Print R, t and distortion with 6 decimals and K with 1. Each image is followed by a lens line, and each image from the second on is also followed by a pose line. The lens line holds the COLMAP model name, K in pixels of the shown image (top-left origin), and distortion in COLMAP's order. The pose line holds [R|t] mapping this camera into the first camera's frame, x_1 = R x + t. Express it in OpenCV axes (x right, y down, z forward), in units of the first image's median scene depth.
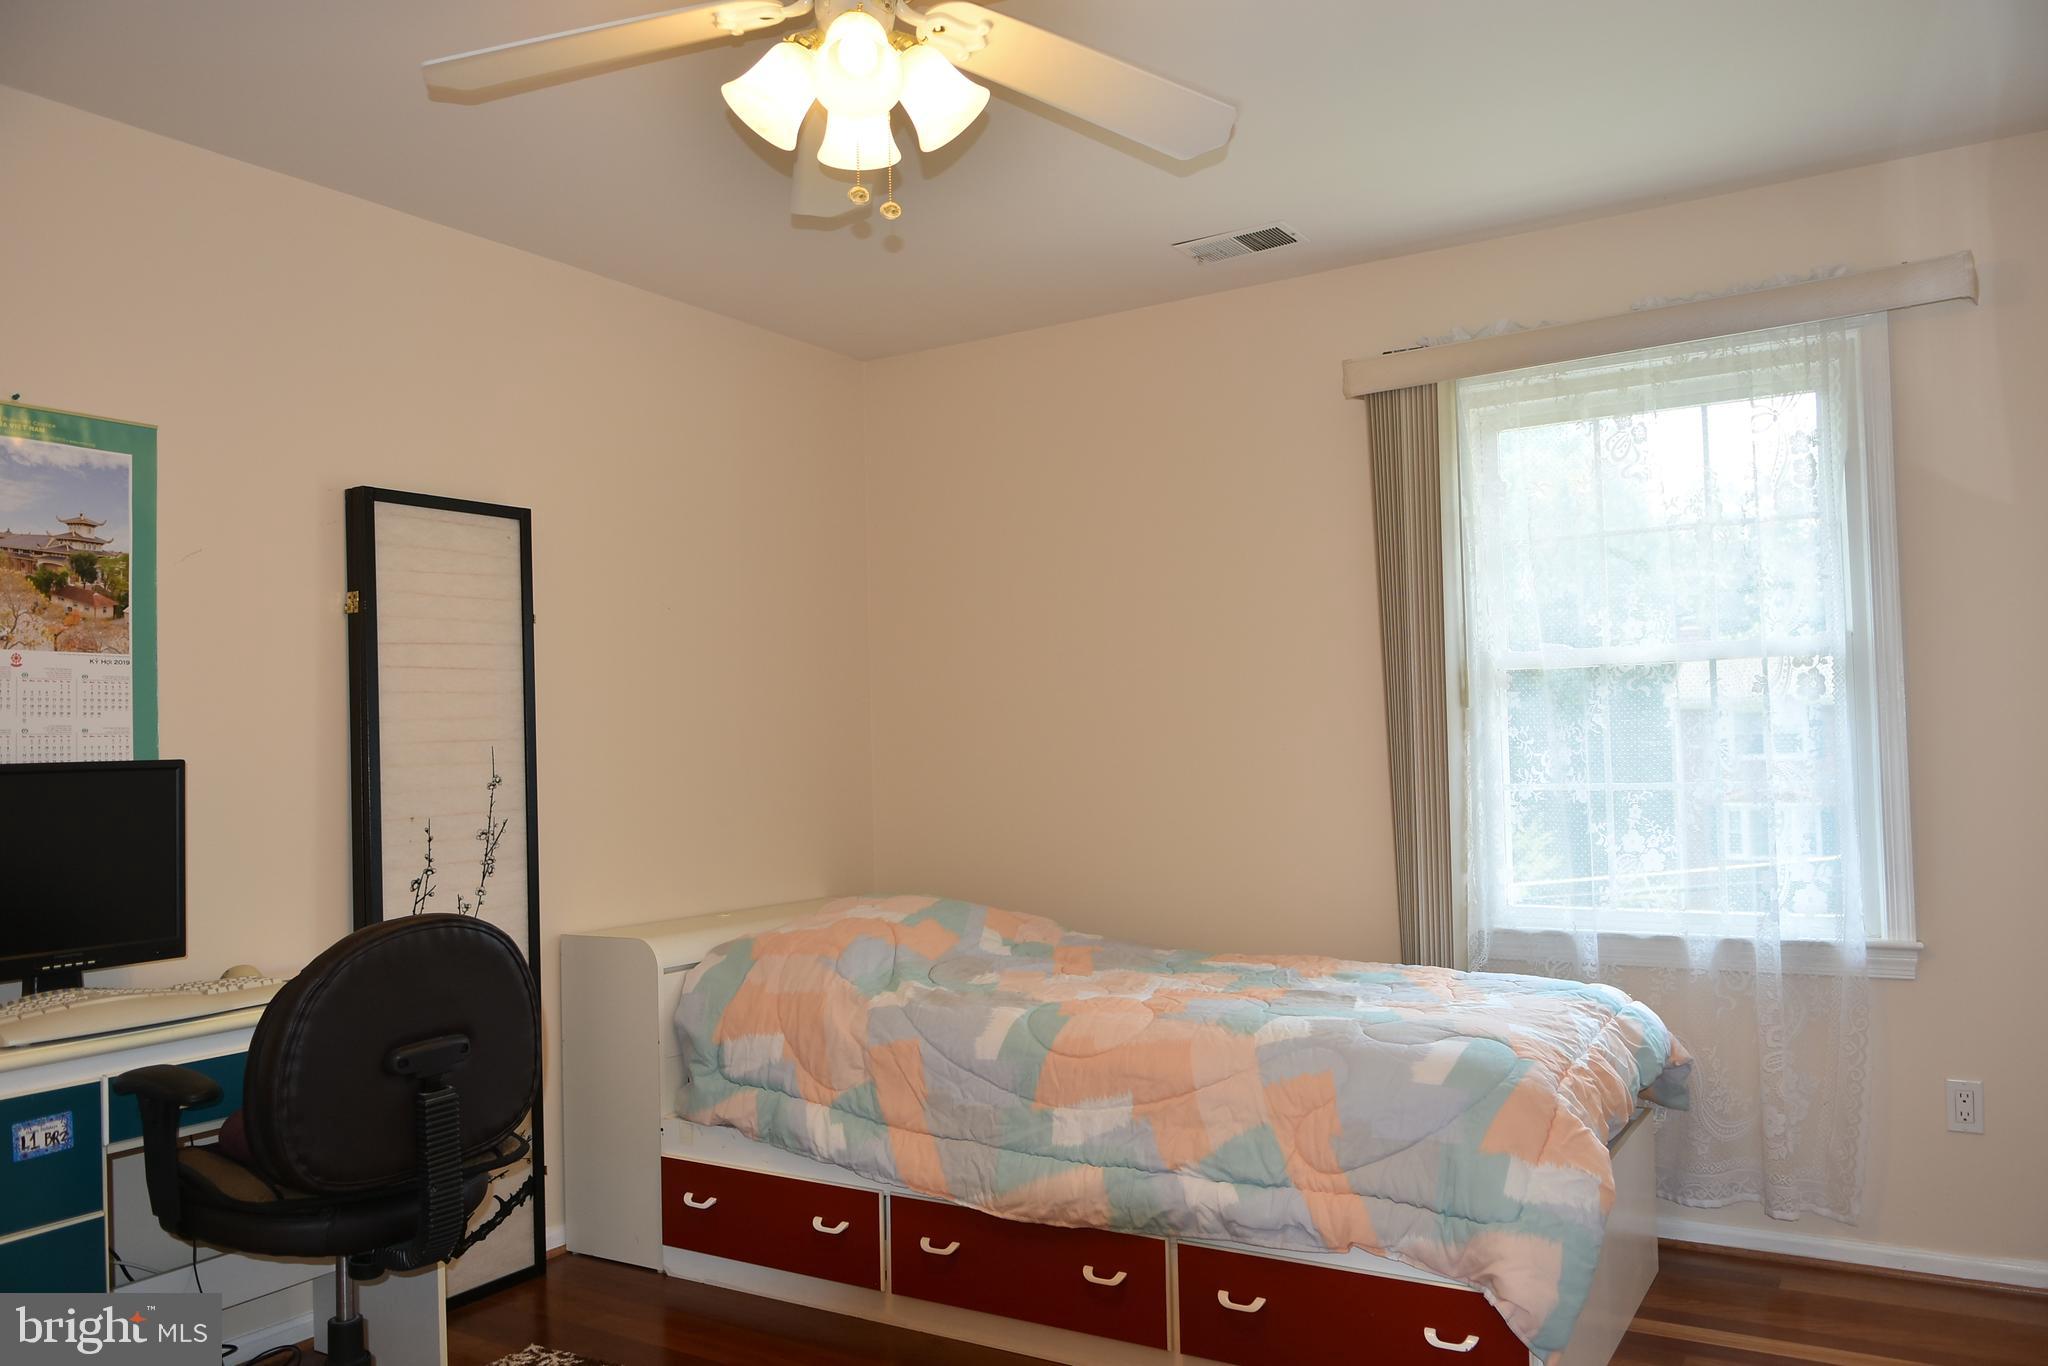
lens RADIAL K [[1512.3, 0, 1027.6], [0, 1512.3, 678.8], [0, 0, 1]] dist [-0.005133, -0.023589]
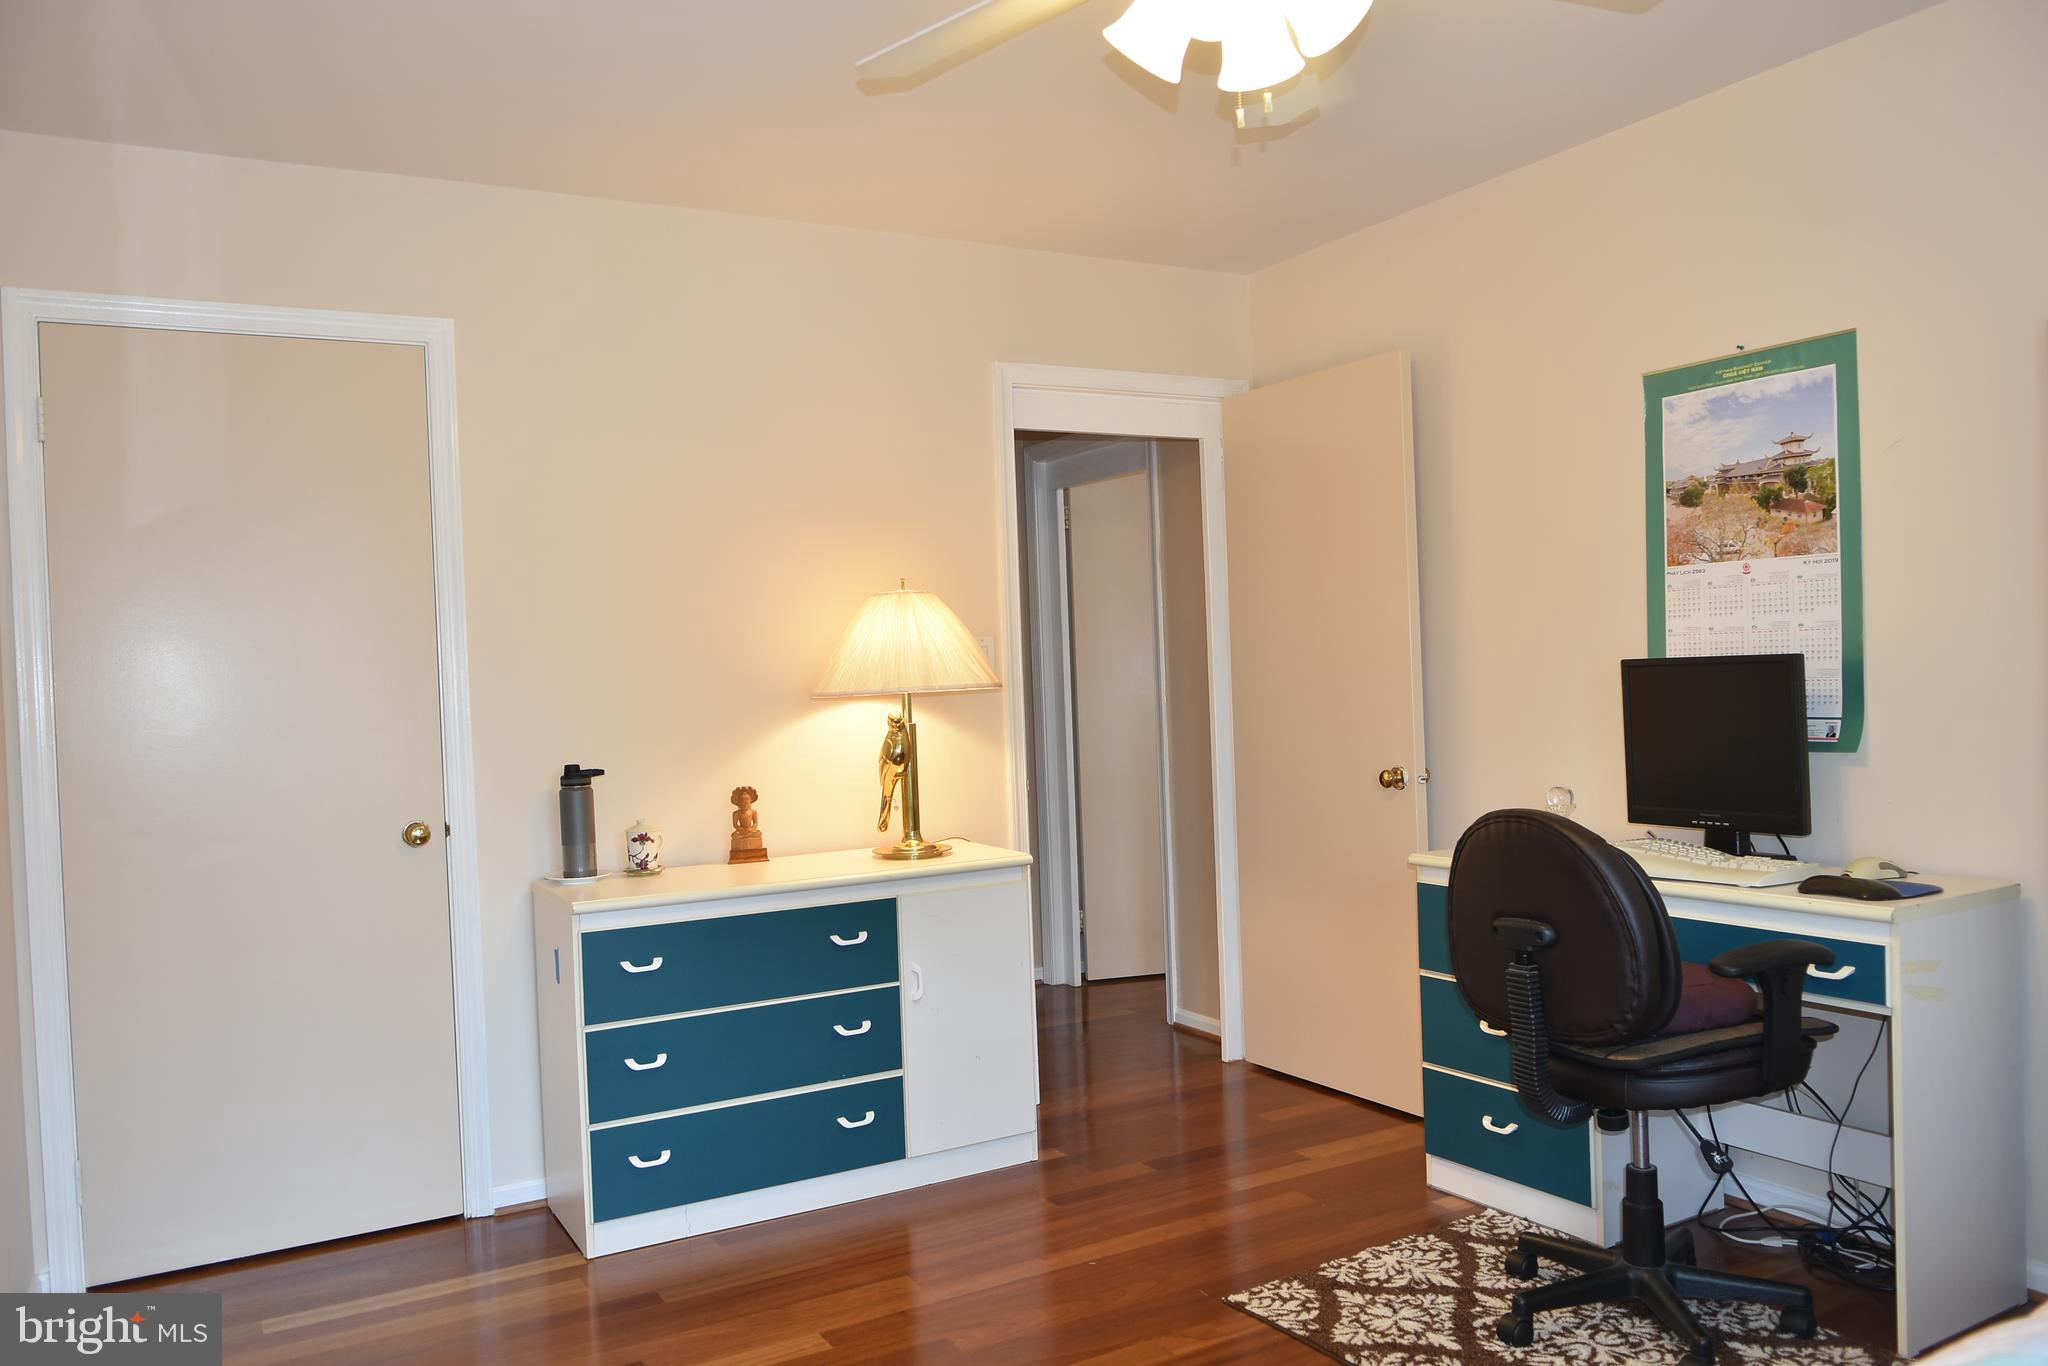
lens RADIAL K [[1512.3, 0, 1027.6], [0, 1512.3, 678.8], [0, 0, 1]] dist [-0.005133, -0.023589]
pose [[-0.471895, 0.043107, -0.880600, 0.640712], [0.081436, 0.996665, 0.005149, 0.021584], [0.877886, -0.069283, -0.473832, 1.022039]]
